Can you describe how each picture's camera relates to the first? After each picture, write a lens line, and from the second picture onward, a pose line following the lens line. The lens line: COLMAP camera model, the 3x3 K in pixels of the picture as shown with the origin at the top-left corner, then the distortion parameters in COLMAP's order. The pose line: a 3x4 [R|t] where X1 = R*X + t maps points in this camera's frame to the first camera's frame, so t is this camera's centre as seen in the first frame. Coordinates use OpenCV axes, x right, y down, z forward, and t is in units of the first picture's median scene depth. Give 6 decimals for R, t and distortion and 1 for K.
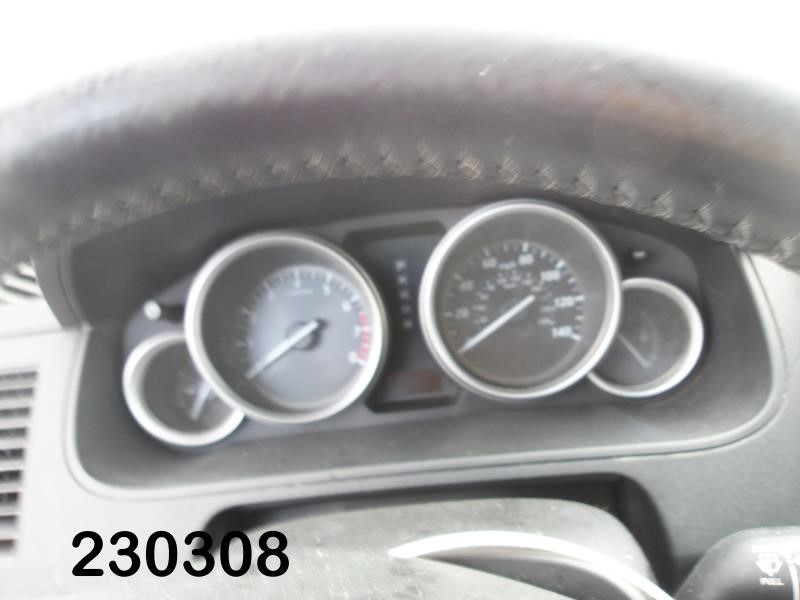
lens RADIAL K [[630.4, 0, 400.0], [0, 630.4, 300.0], [0, 0, 1]] dist [-0.001768, 0.000788]
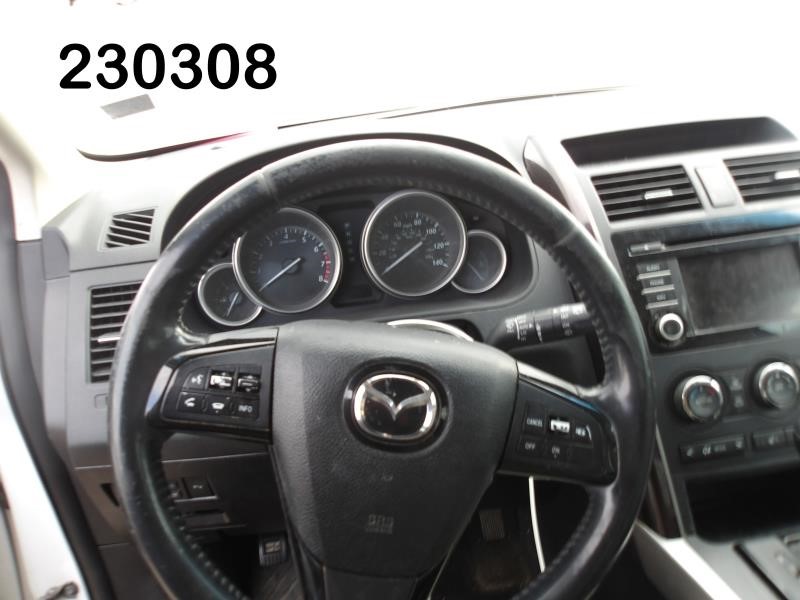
lens RADIAL K [[630.4, 0, 400.0], [0, 630.4, 300.0], [0, 0, 1]] dist [-0.001768, 0.000788]
pose [[0.982983, -0.019780, 0.182630, -0.182127], [0.014936, 0.999500, 0.027865, 0.106715], [-0.183090, -0.024663, 0.982787, -0.761501]]
